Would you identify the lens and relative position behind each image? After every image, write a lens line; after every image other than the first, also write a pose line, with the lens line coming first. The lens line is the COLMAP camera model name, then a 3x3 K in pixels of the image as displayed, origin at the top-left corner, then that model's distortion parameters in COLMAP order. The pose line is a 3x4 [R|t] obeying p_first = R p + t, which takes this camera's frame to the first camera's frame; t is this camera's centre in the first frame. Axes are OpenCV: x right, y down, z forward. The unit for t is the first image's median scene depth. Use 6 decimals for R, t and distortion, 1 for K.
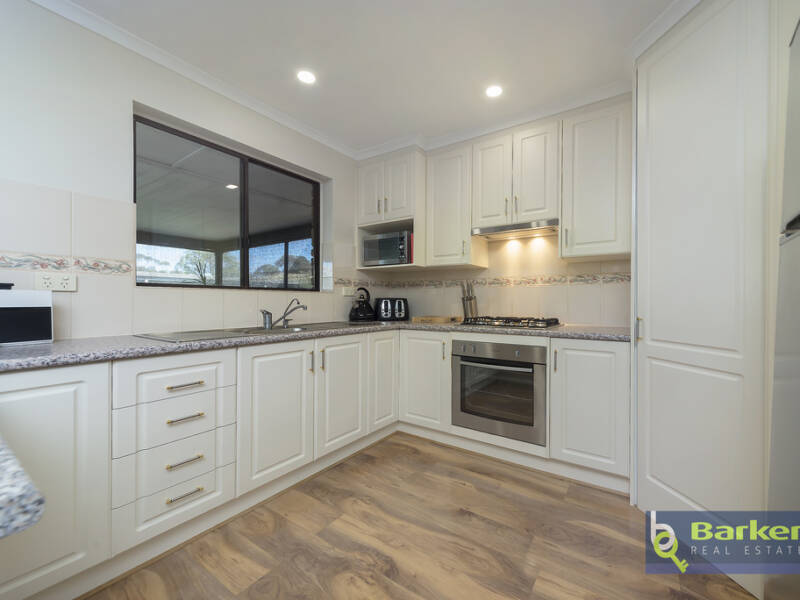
lens RADIAL K [[309.3, 0, 400.0], [0, 309.3, 300.0], [0, 0, 1]] dist [-0.001102, -0.000034]
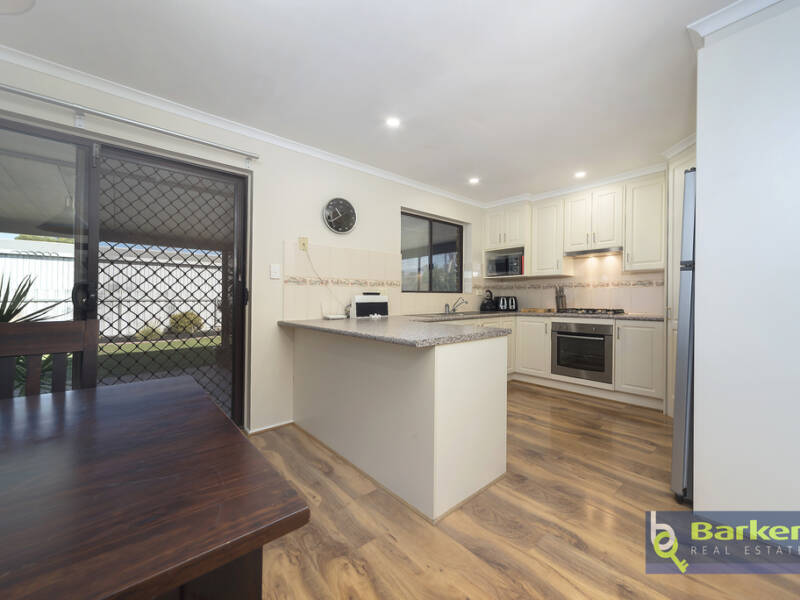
lens RADIAL K [[278.5, 0, 430.8], [0, 278.5, 303.3], [0, 0, 1]] dist [0.000157, -0.000003]
pose [[0.984699, -0.002471, -0.174246, -0.182100], [0.006422, 0.999735, 0.022114, -0.006398], [0.174145, -0.022894, 0.984454, -0.505986]]
